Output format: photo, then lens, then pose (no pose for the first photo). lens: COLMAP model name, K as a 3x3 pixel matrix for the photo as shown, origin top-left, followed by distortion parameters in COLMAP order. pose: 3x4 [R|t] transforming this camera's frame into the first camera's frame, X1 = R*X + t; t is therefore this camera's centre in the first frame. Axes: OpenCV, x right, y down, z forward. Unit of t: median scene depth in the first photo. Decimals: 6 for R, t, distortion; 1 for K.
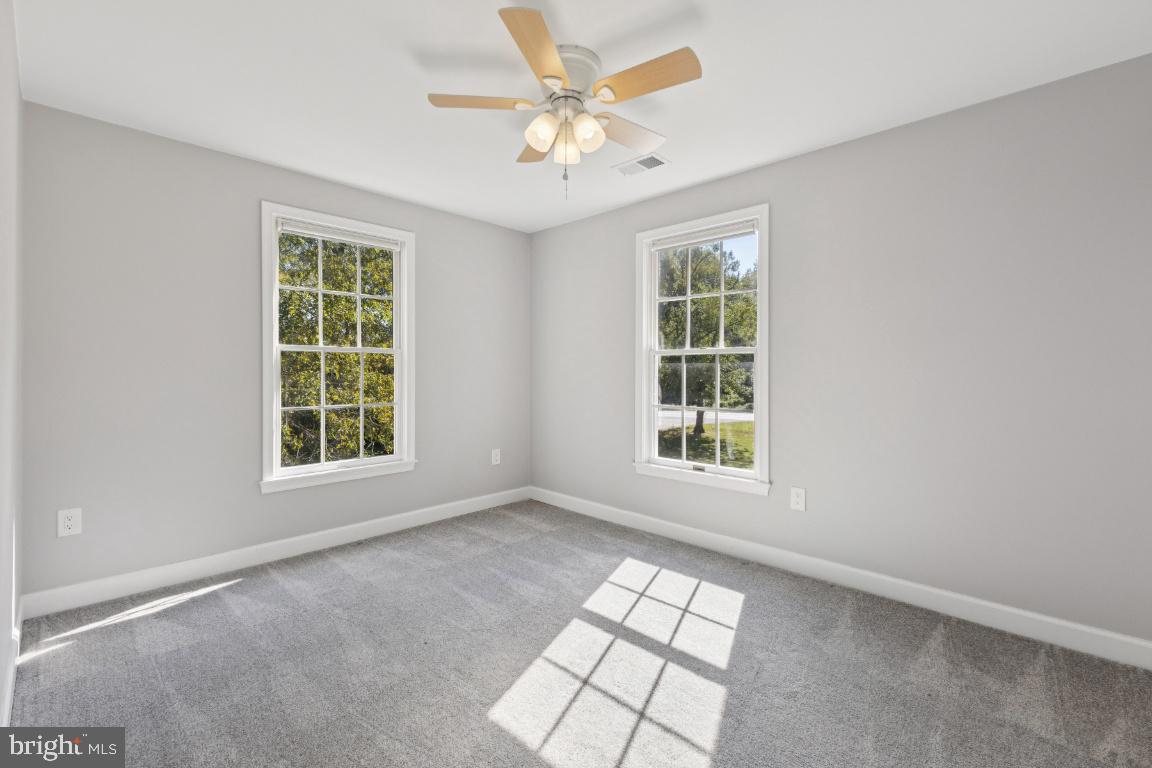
lens RADIAL K [[500.5, 0, 576.0], [0, 500.5, 384.0], [0, 0, 1]] dist [0.000262, -0.000081]
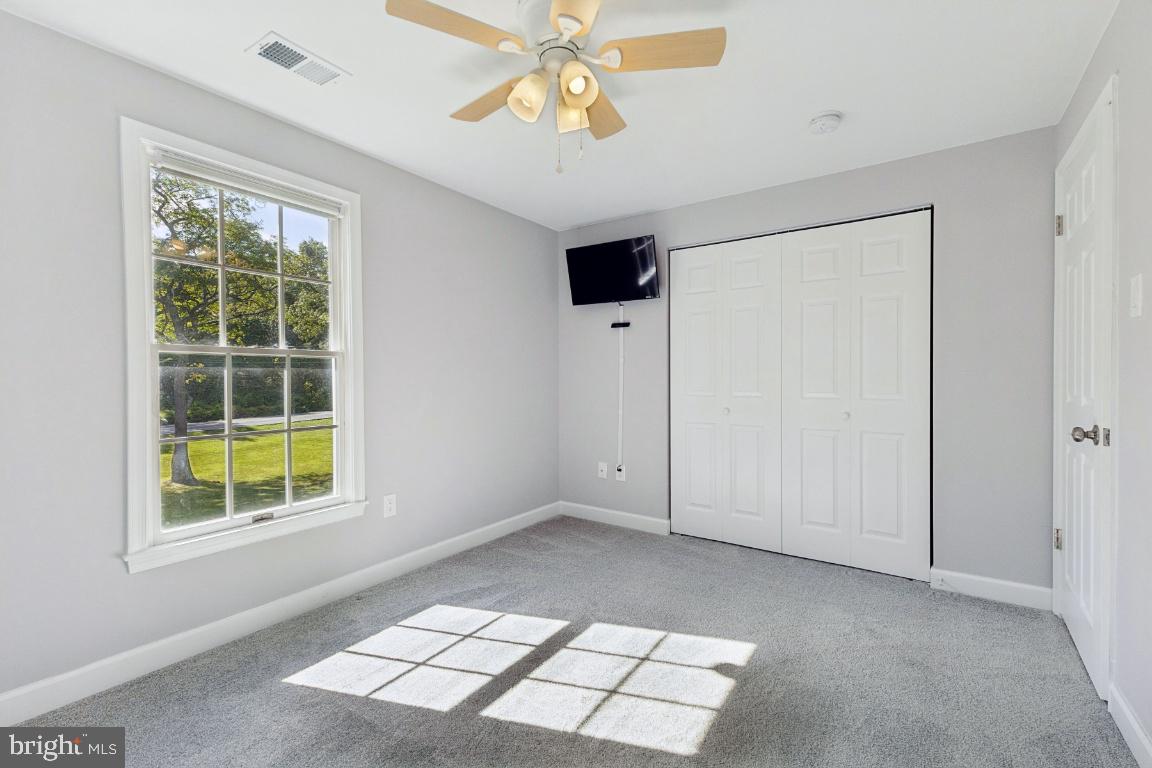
lens RADIAL K [[500.5, 0, 576.0], [0, 500.5, 384.0], [0, 0, 1]] dist [0.000262, -0.000081]
pose [[-0.169617, -0.014681, 0.985401, -0.617150], [0.029717, 0.999358, 0.020005, -0.022638], [-0.985062, 0.032676, -0.169072, 0.807349]]
